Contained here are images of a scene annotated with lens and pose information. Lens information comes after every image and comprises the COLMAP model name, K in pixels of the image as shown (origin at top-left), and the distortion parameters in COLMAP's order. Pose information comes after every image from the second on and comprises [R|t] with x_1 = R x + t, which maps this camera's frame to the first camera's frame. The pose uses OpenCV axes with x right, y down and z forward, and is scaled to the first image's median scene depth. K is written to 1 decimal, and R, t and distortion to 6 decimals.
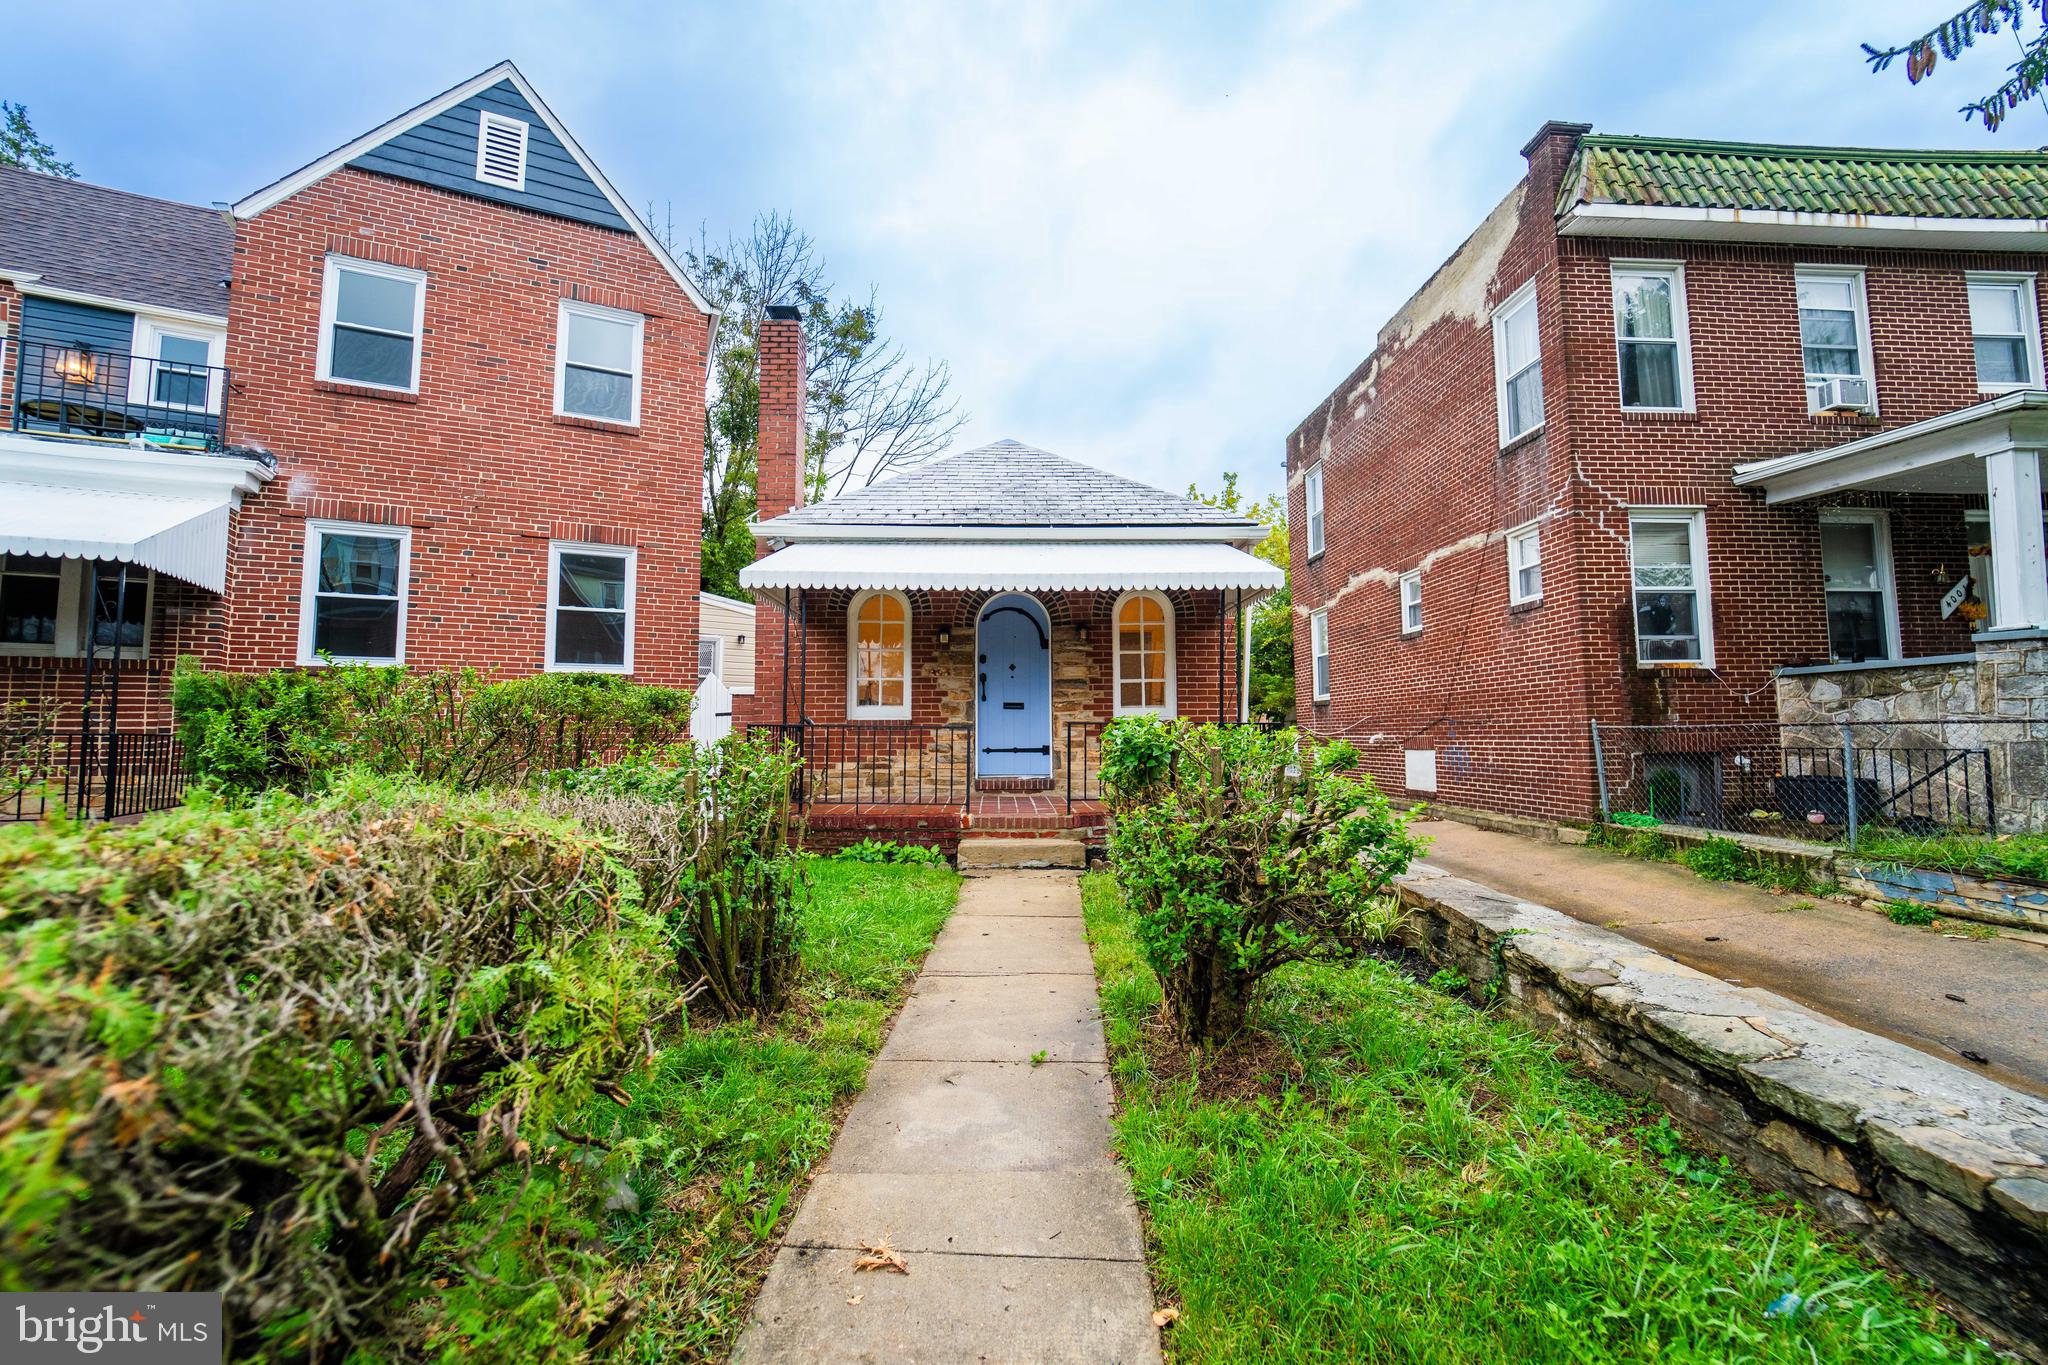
lens RADIAL K [[826.6, 0, 1021.9], [0, 826.6, 678.0], [0, 0, 1]] dist [-0.012034, 0.000048]
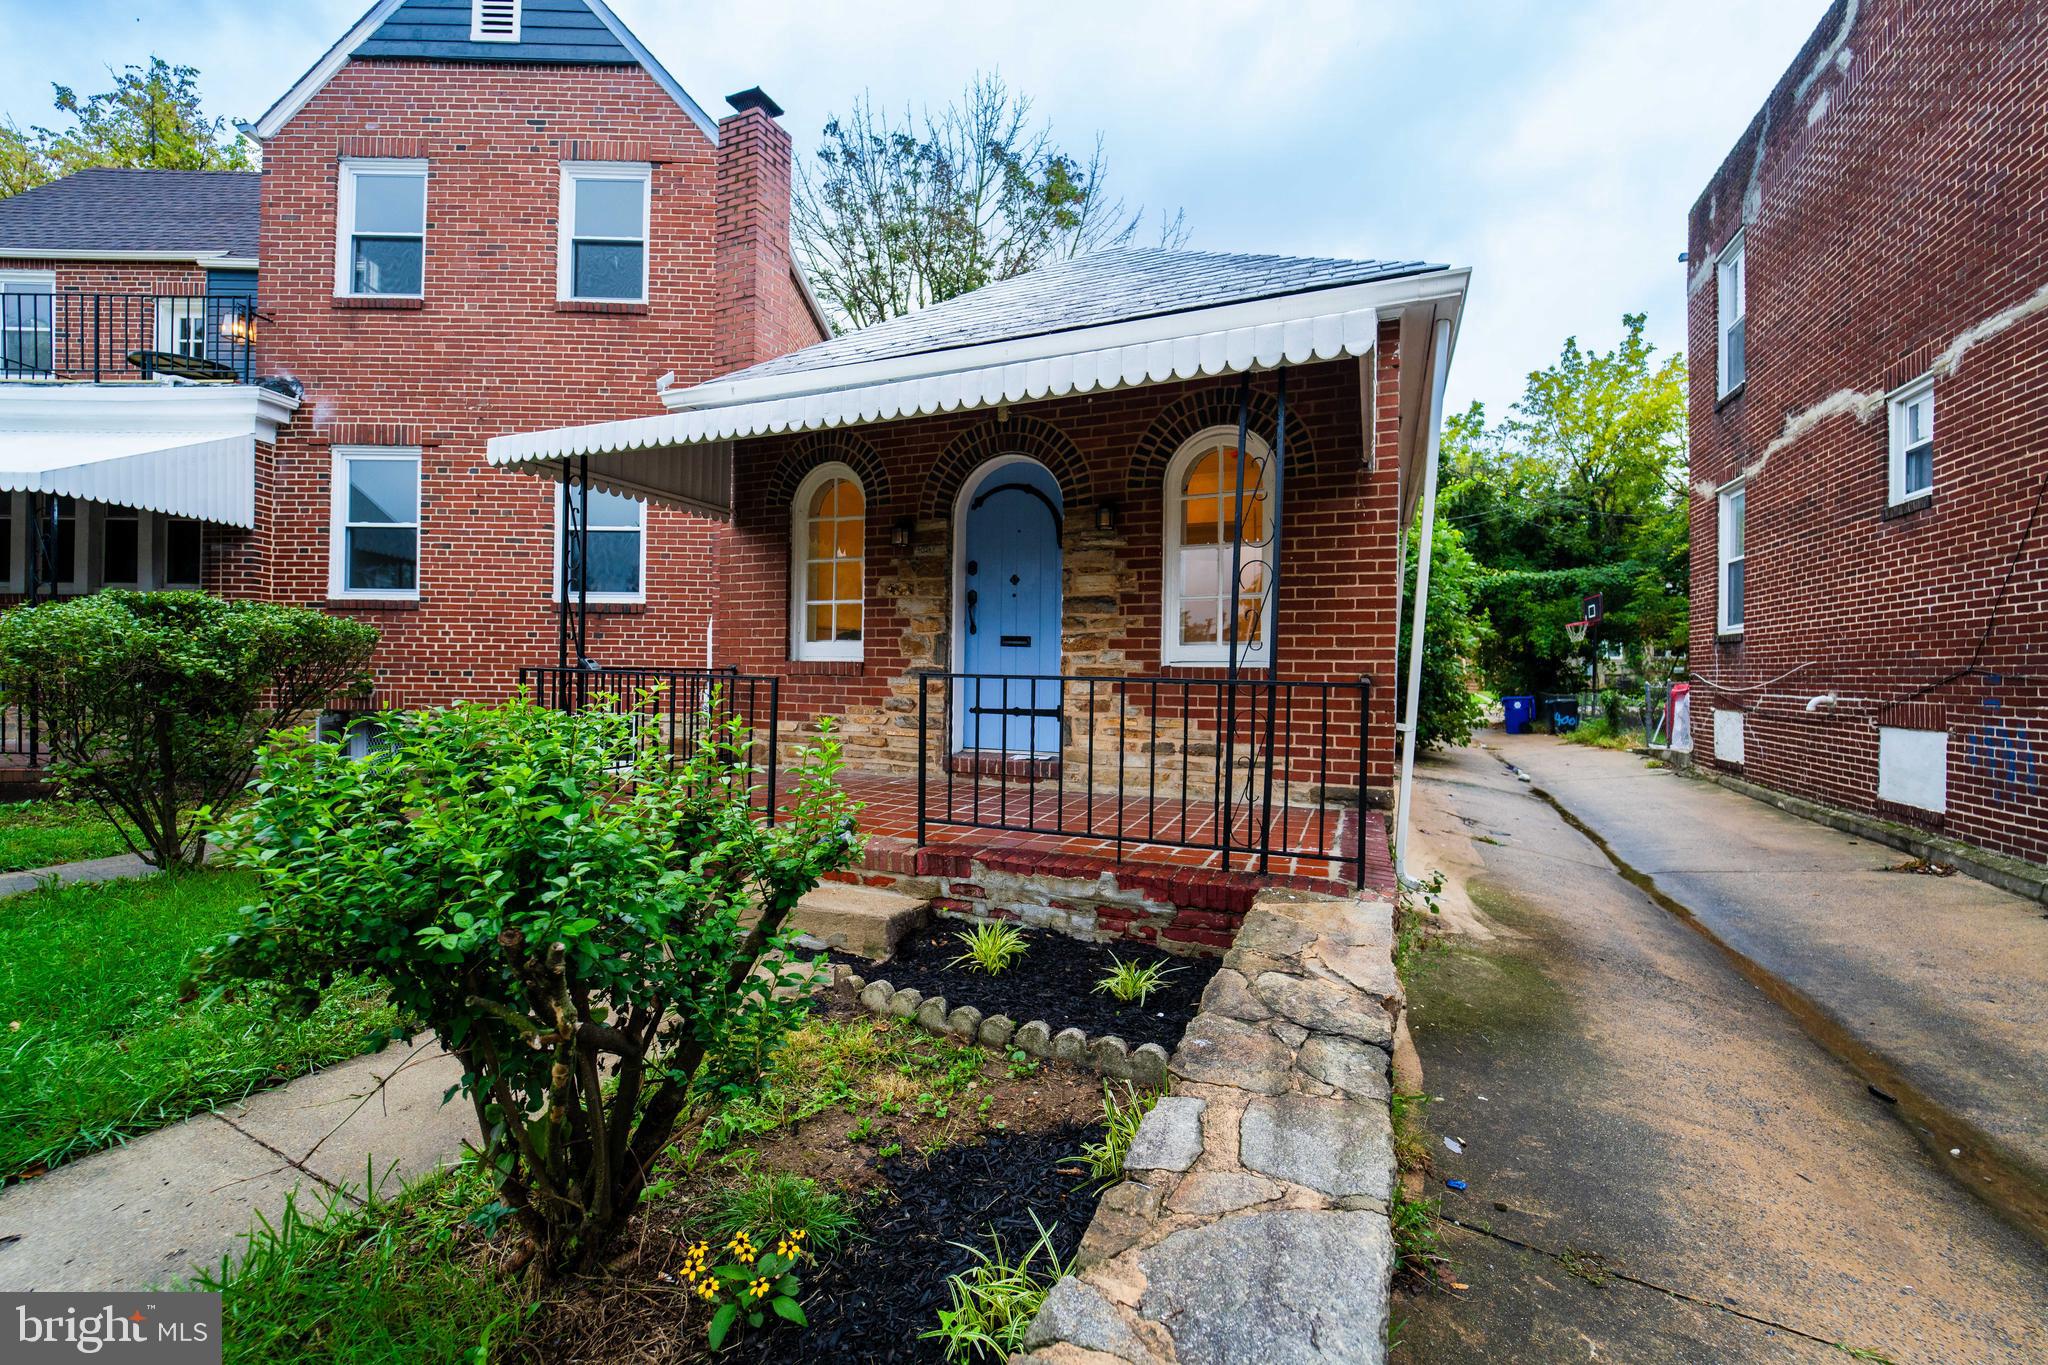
lens RADIAL K [[826.6, 0, 1031.9], [0, 826.6, 672.3], [0, 0, 1]] dist [-0.012034, 0.000048]
pose [[0.910545, 0.017035, -0.413058, 0.258081], [0.012336, 0.997586, 0.068334, 0.013901], [0.413225, -0.067316, 0.908137, 0.420120]]
